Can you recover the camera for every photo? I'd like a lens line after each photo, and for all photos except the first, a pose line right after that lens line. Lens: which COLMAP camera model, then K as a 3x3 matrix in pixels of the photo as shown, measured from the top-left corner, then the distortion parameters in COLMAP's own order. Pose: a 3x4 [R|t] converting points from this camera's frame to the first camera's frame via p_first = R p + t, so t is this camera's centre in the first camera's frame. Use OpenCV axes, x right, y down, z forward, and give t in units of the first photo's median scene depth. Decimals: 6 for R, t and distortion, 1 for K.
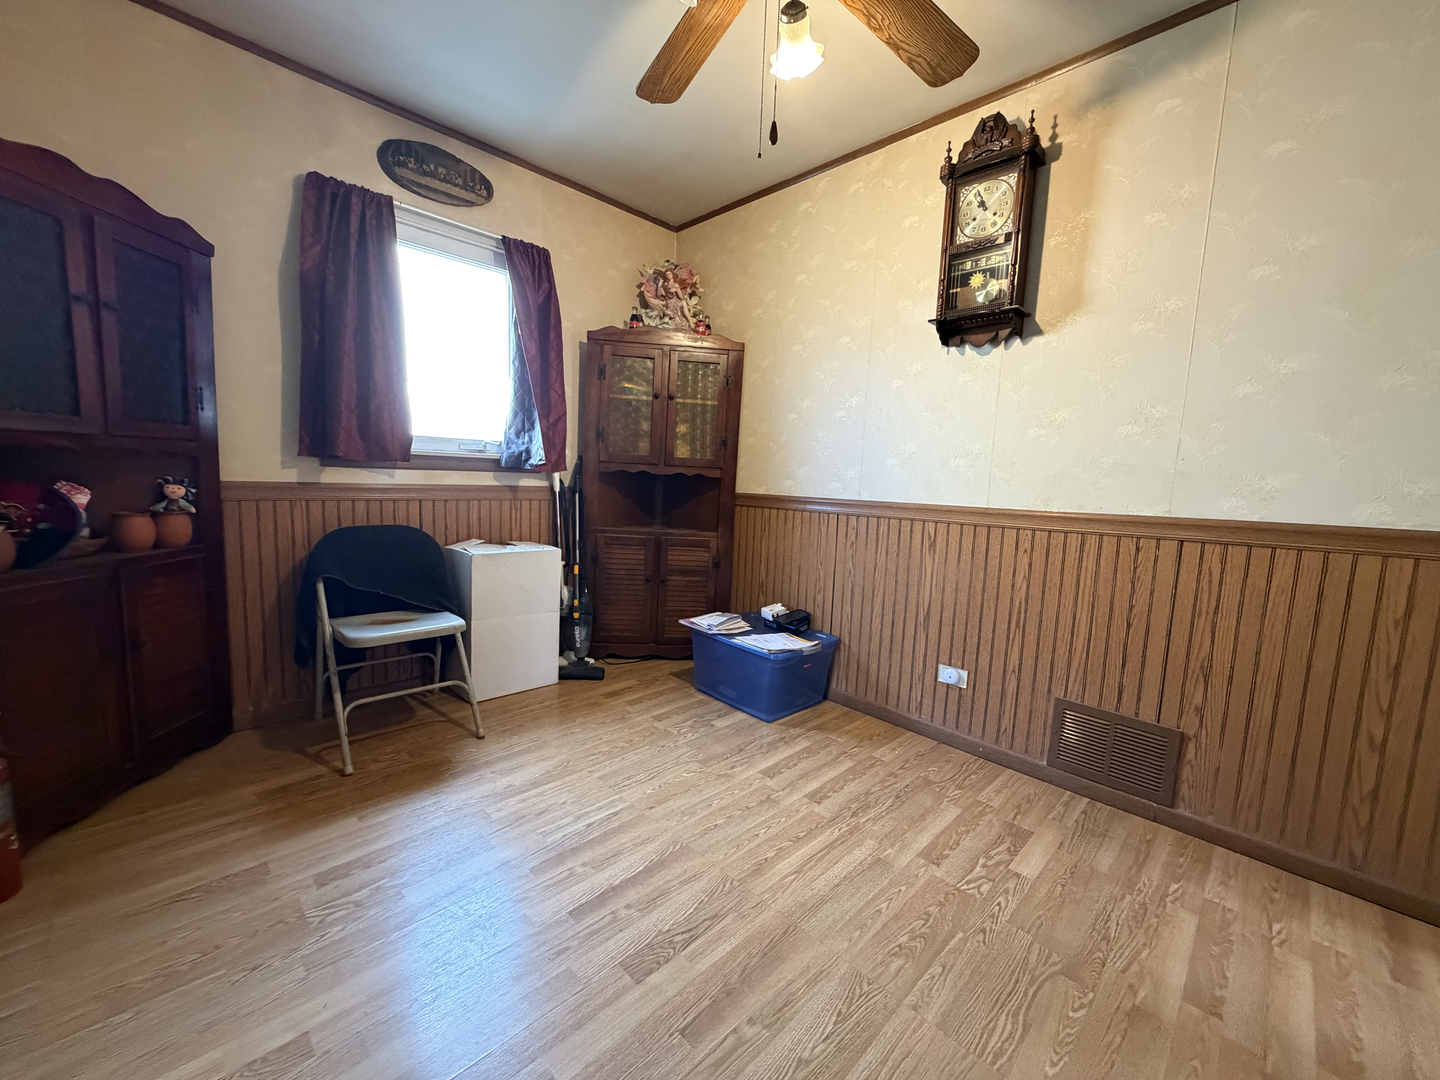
lens RADIAL K [[574.2, 0, 720.0], [0, 574.2, 540.0], [0, 0, 1]] dist [-0.000085, -0.000254]
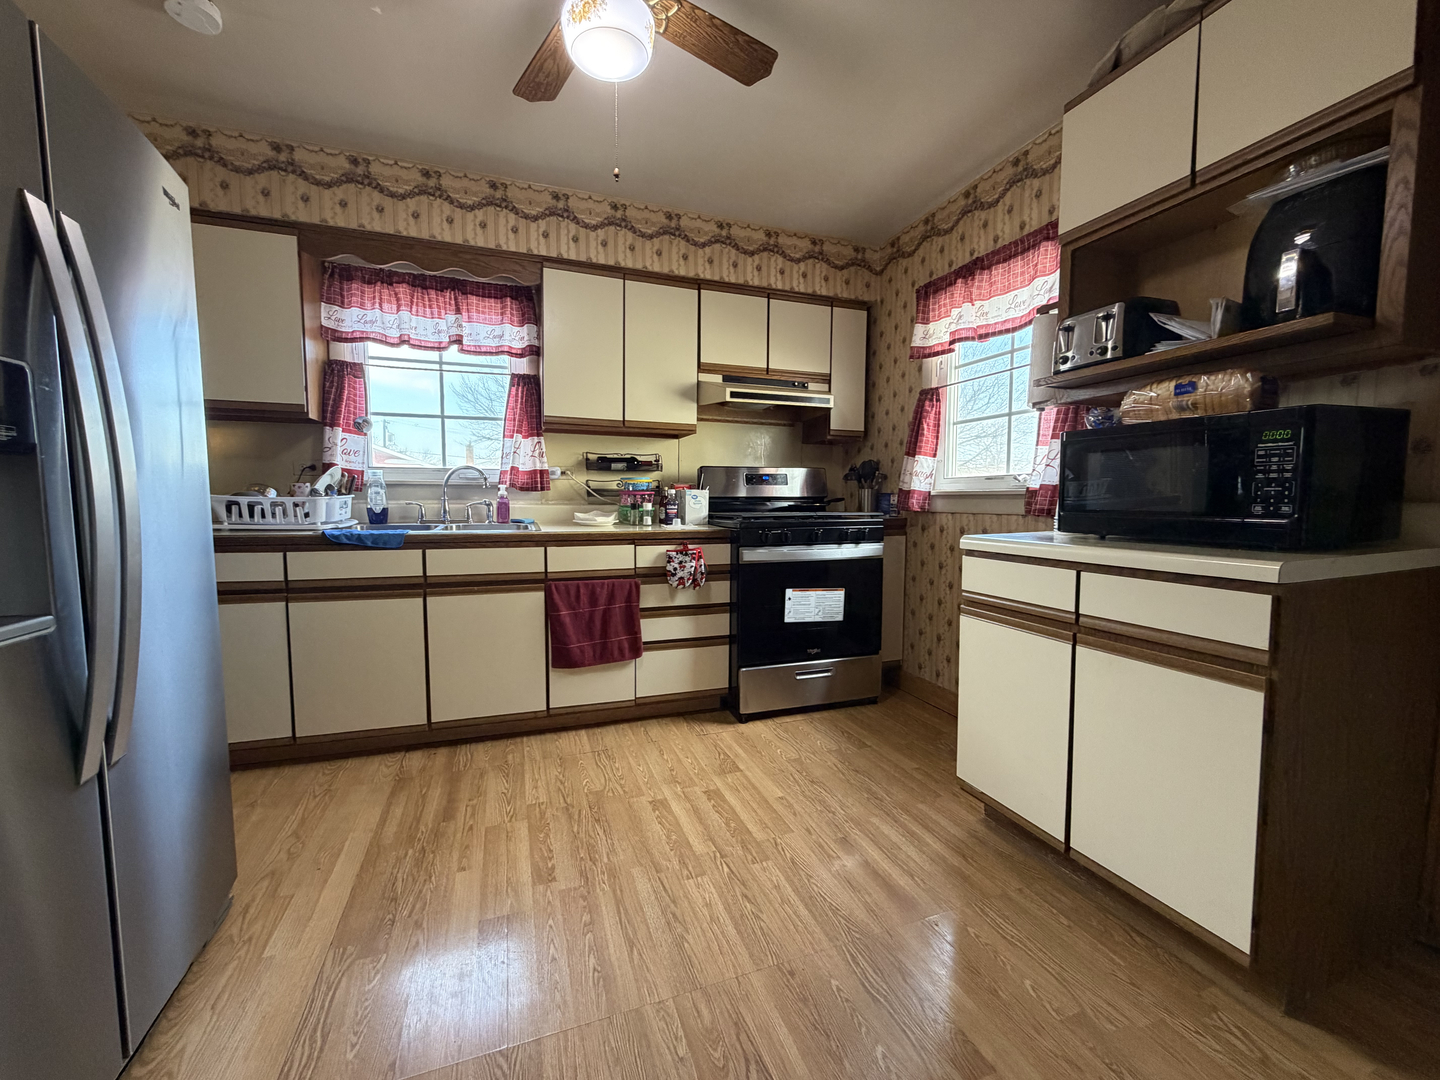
lens RADIAL K [[548.5, 0, 720.0], [0, 548.5, 540.0], [0, 0, 1]] dist [-0.000392, -0.000060]
pose [[0.388670, -0.110398, 0.914739, -0.422807], [0.121980, 0.990222, 0.067679, -0.071182], [-0.913267, 0.085275, 0.398336, 0.393615]]
